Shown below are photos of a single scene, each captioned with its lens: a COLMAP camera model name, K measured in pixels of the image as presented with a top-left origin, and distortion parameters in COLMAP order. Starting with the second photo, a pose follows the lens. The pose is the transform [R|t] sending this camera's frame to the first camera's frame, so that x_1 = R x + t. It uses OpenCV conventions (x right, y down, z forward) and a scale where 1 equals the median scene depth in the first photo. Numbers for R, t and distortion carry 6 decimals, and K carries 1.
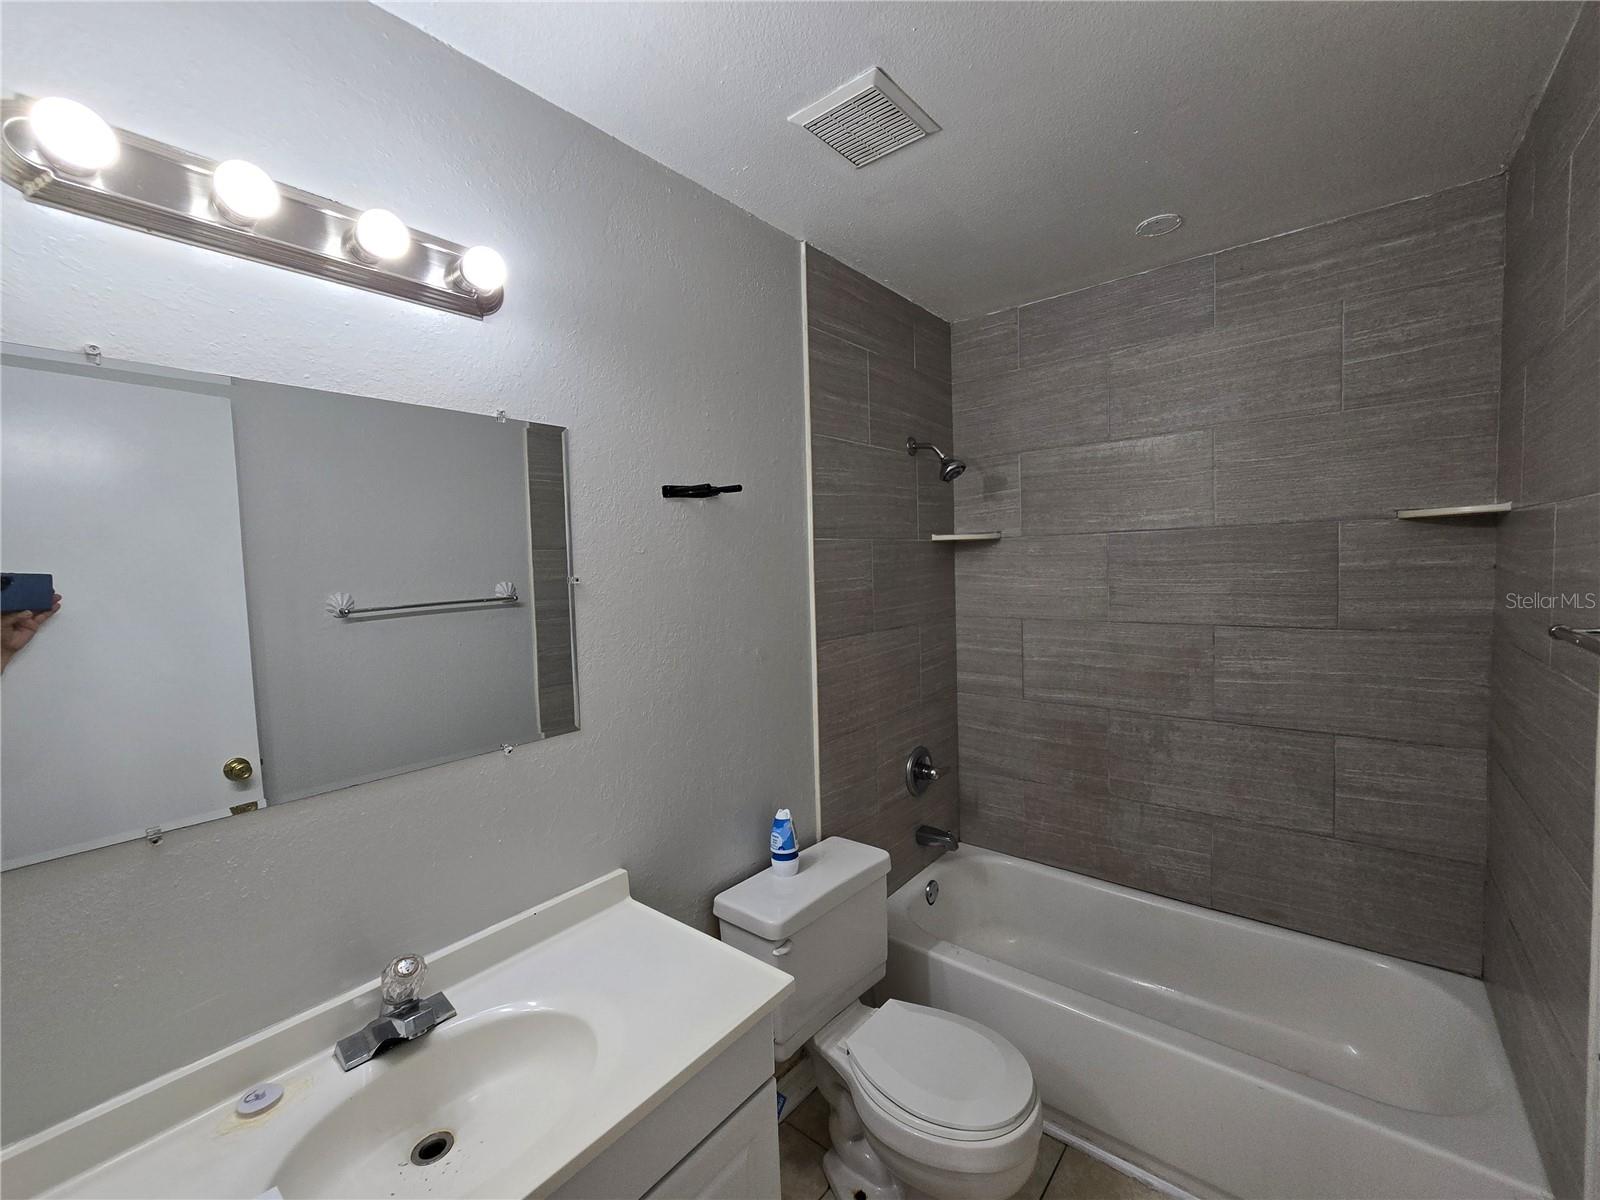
lens RADIAL K [[652.7, 0, 802.5], [0, 652.7, 594.7], [0, 0, 1]] dist [-0.001033, 0.000559]
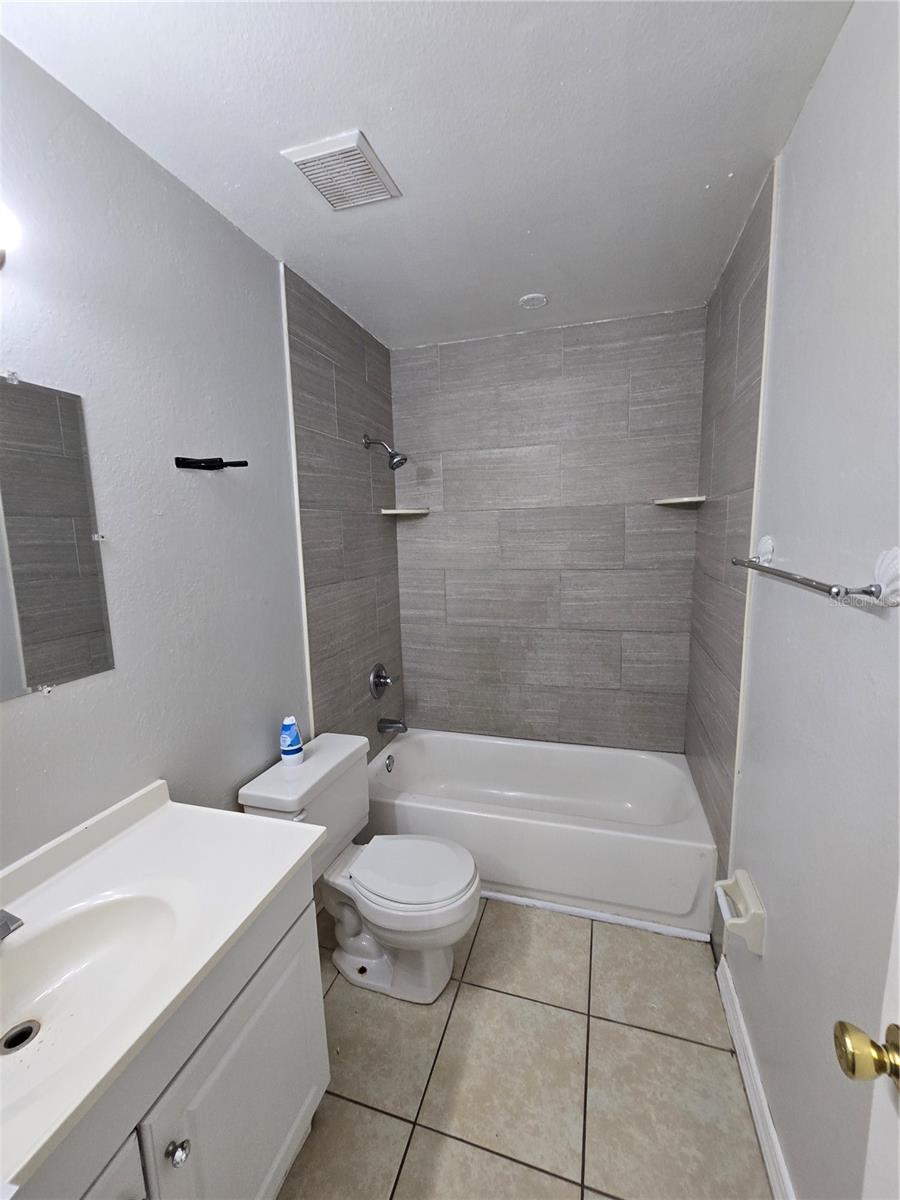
lens RADIAL K [[489.6, 0, 447.2], [0, 489.6, 601.1], [0, 0, 1]] dist [-0.001033, 0.000559]
pose [[0.925141, -0.047315, 0.376665, -0.088902], [0.016604, 0.996296, 0.084369, 0.019107], [-0.379261, -0.071799, 0.922500, -0.007561]]
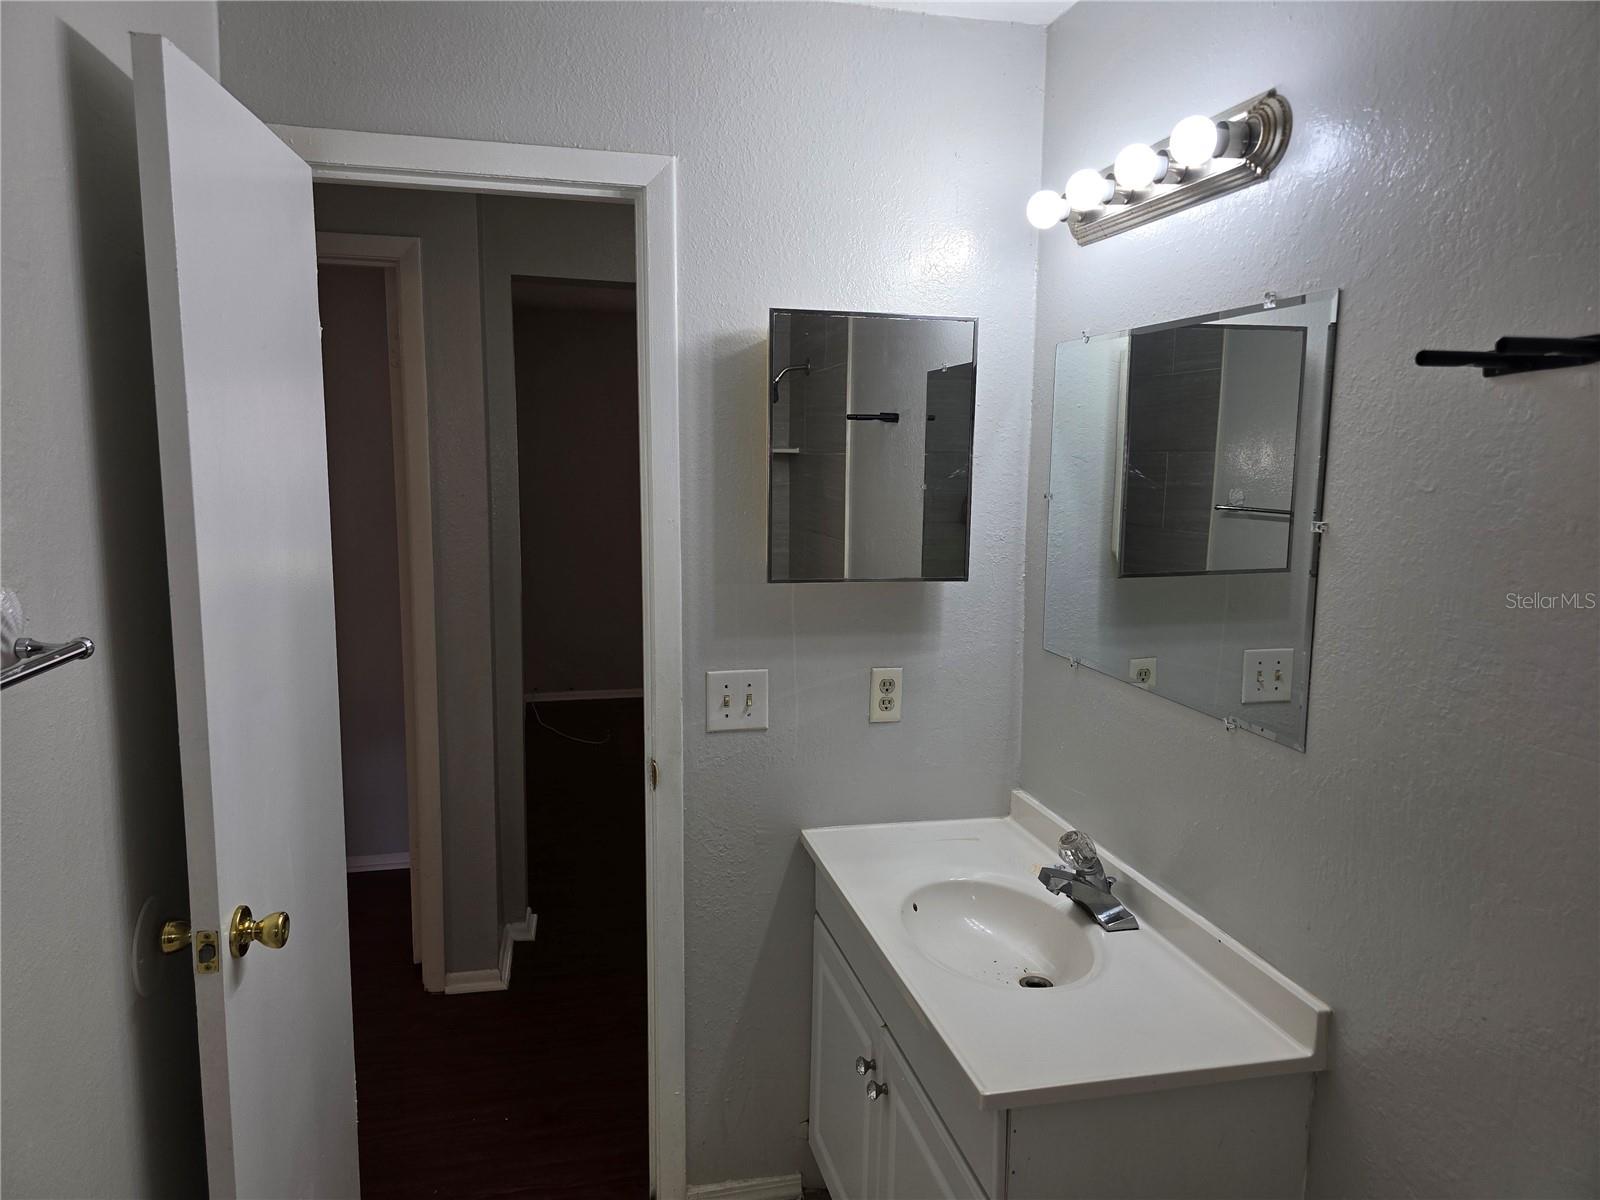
lens RADIAL K [[1082.3, 0, 788.2], [0, 1082.3, 590.2], [0, 0, 1]] dist [0.068926, -0.069550]
pose [[-0.611431, 0.128748, -0.780754, 0.618545], [-0.031692, 0.981899, 0.186736, -0.109523], [0.790663, 0.138920, -0.596283, 0.919788]]
